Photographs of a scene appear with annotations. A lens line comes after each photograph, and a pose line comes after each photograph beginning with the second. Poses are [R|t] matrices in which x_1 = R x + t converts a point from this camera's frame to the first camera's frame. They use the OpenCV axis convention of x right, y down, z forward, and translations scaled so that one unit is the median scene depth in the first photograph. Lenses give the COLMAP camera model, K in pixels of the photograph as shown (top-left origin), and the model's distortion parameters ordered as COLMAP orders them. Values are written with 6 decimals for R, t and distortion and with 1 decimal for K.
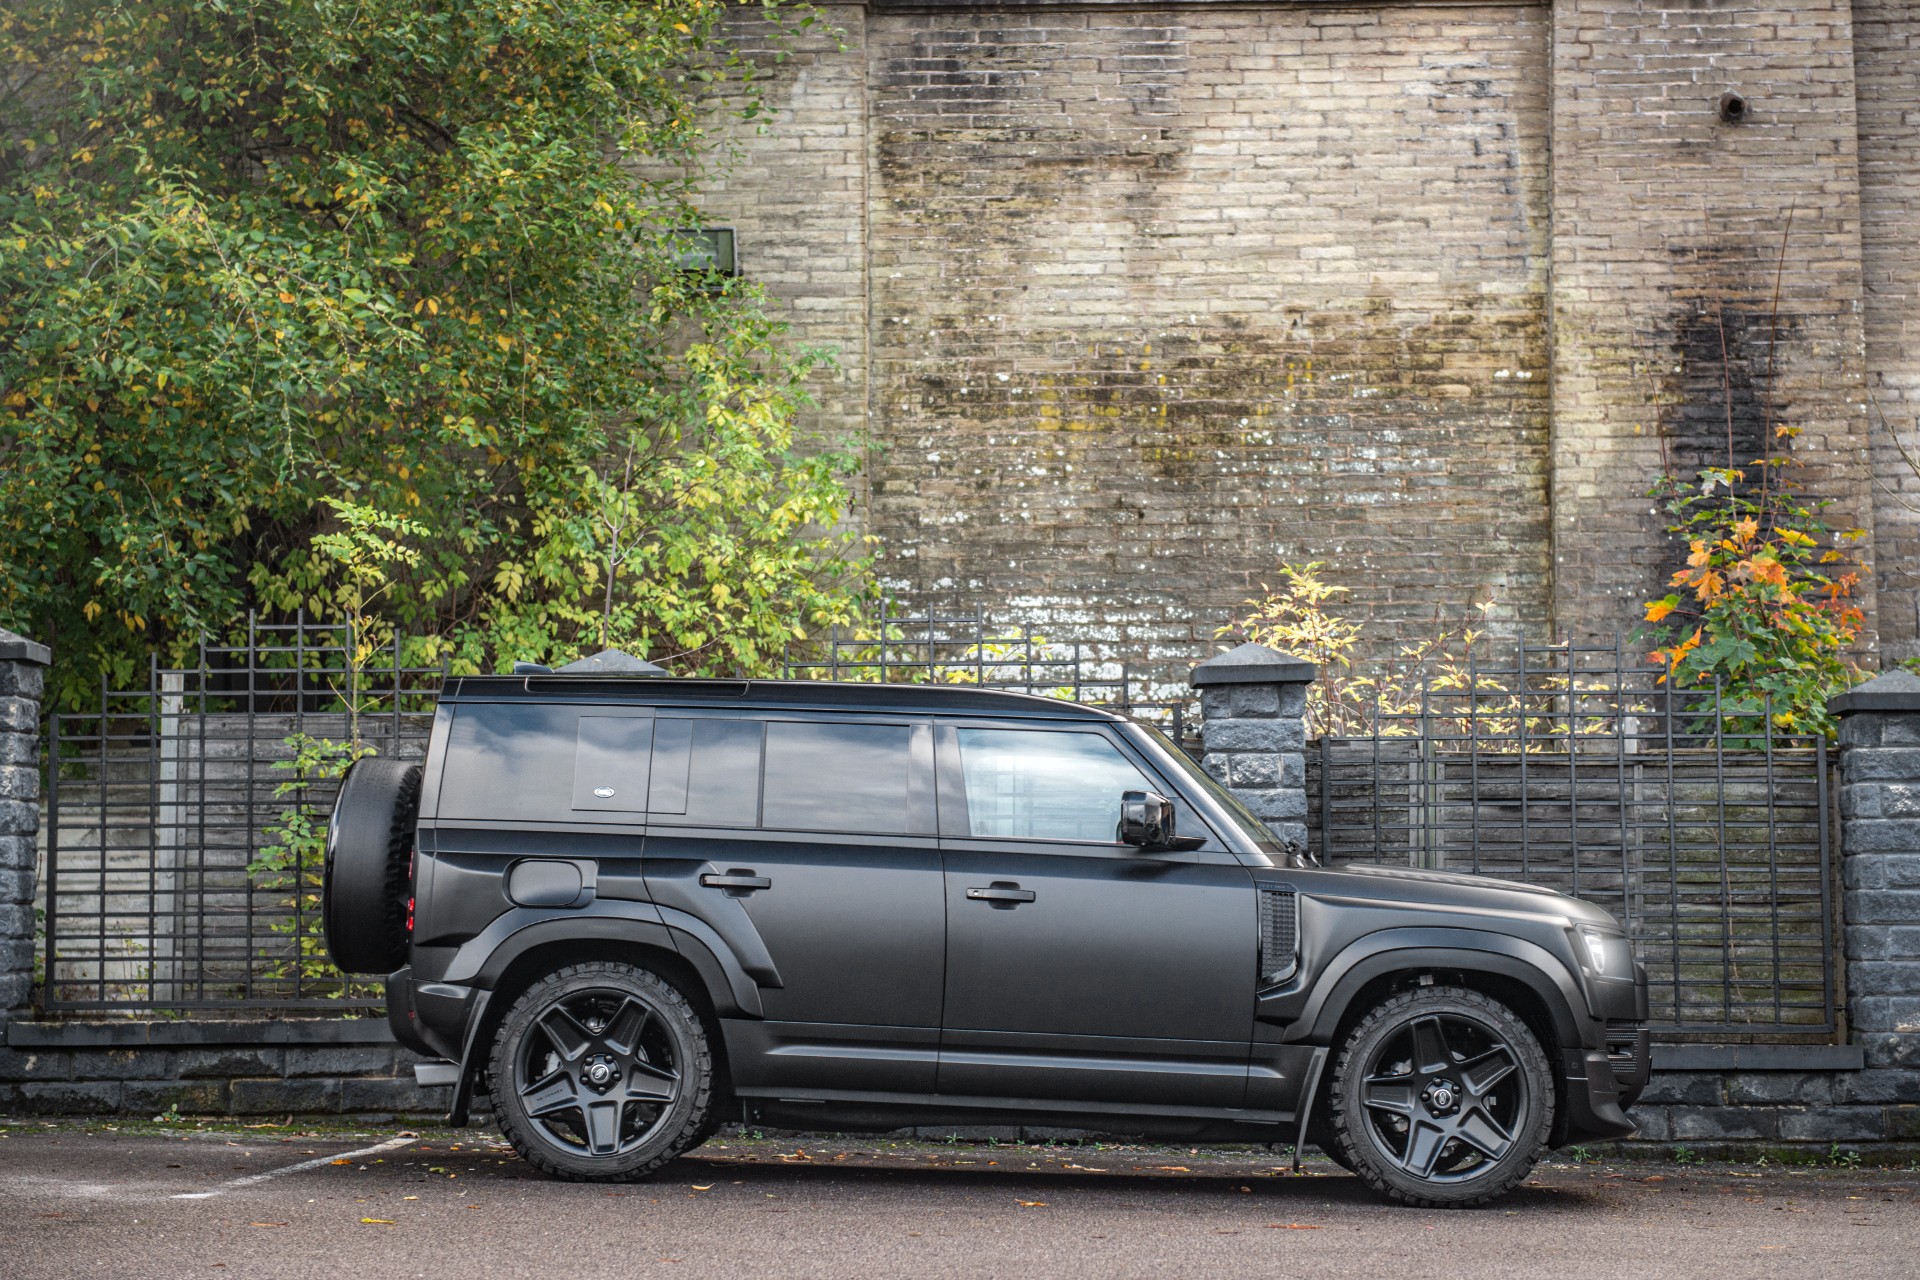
lens RADIAL K [[3942.4, 0, 1005.7], [0, 3942.4, 603.7], [0, 0, 1]] dist [0.036178, 0.069914]
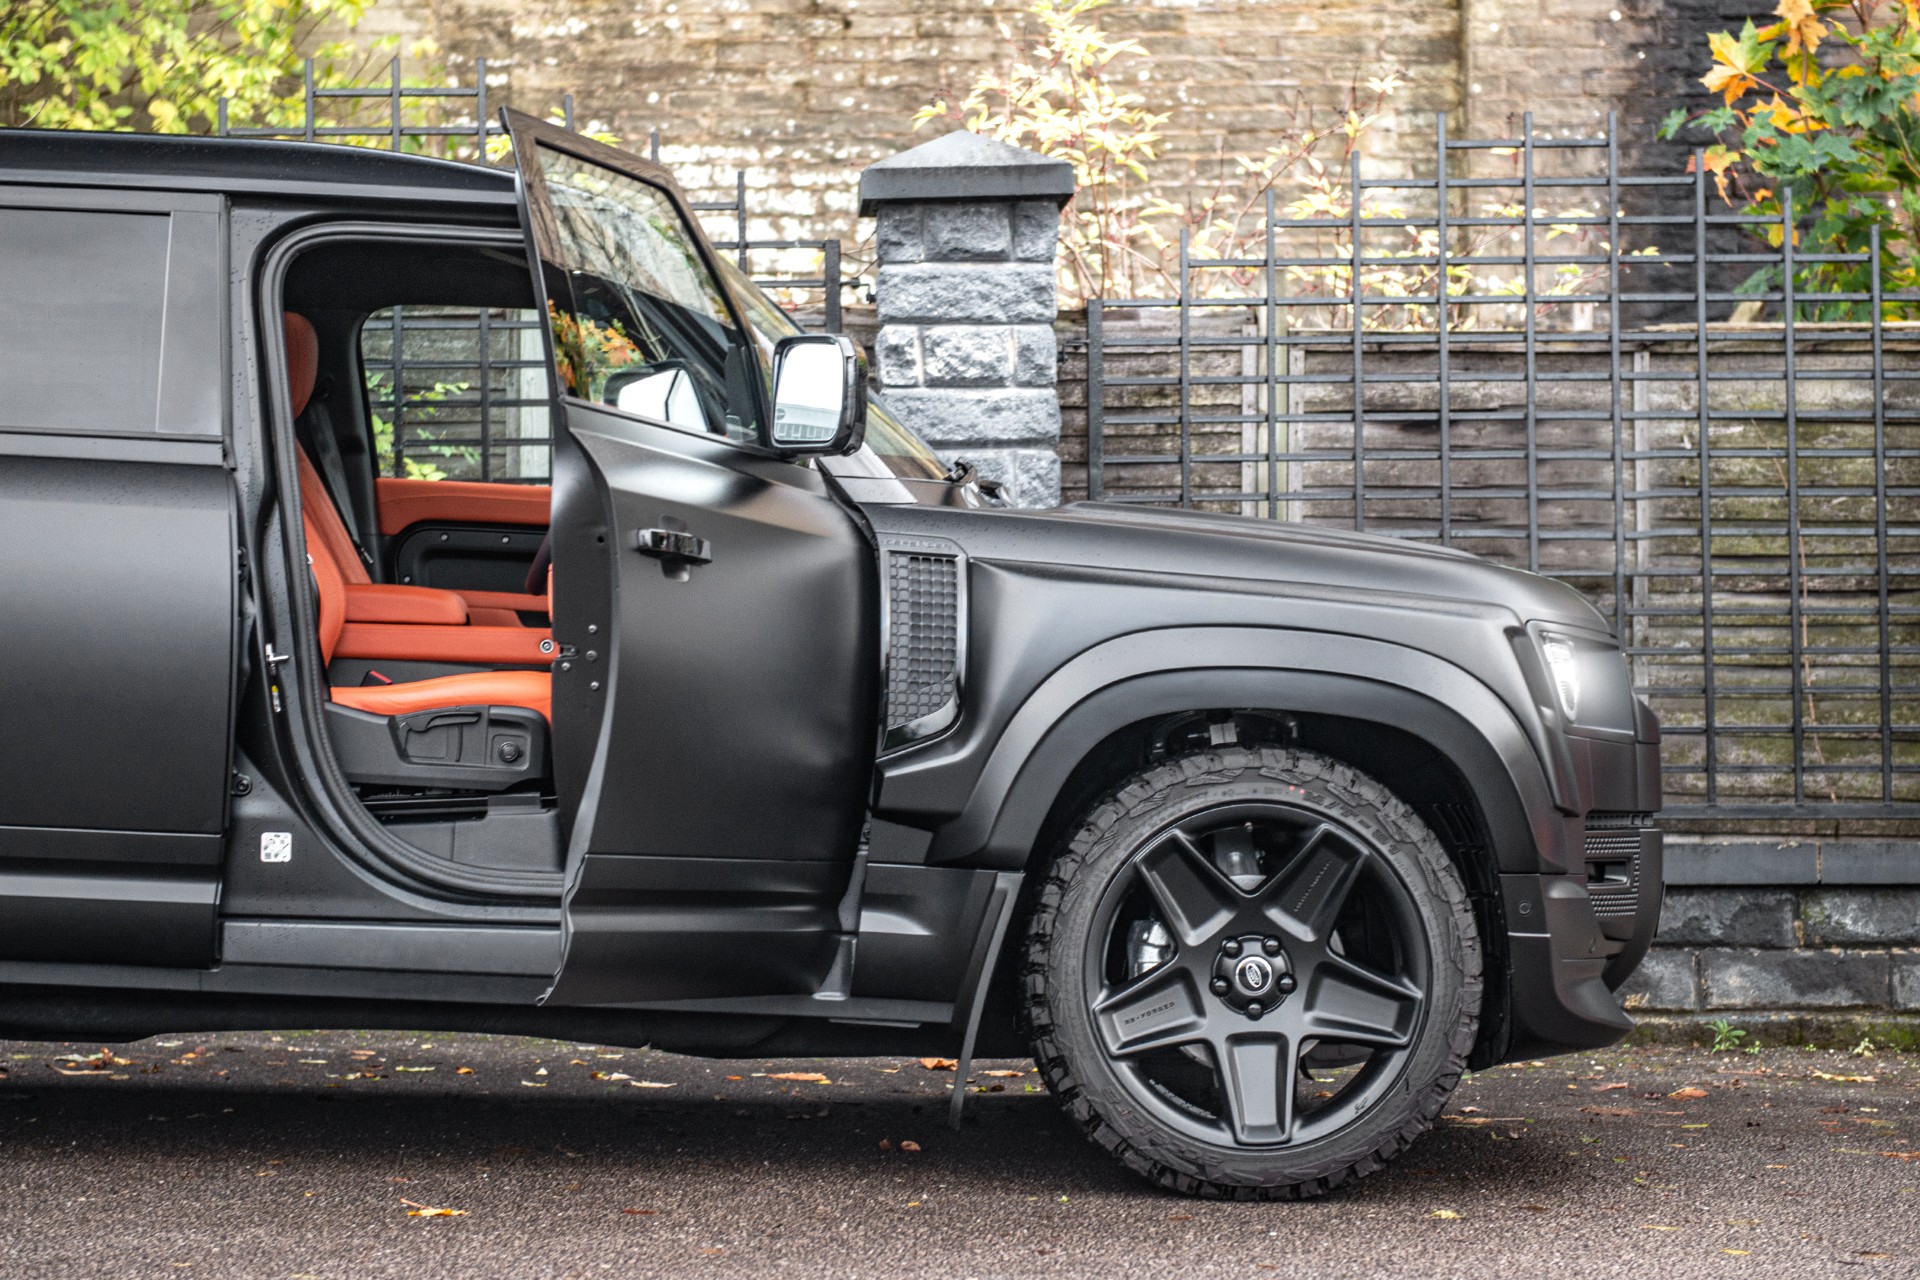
lens RADIAL K [[4263.2, 0, 960.0], [0, 4263.2, 640.0], [0, 0, 1]] dist [0.074052, 0.203597]
pose [[0.999451, -0.002525, 0.033039, 0.040878], [-0.000097, 0.996867, 0.079095, 0.033553], [-0.033135, -0.079055, 0.996319, 0.382530]]
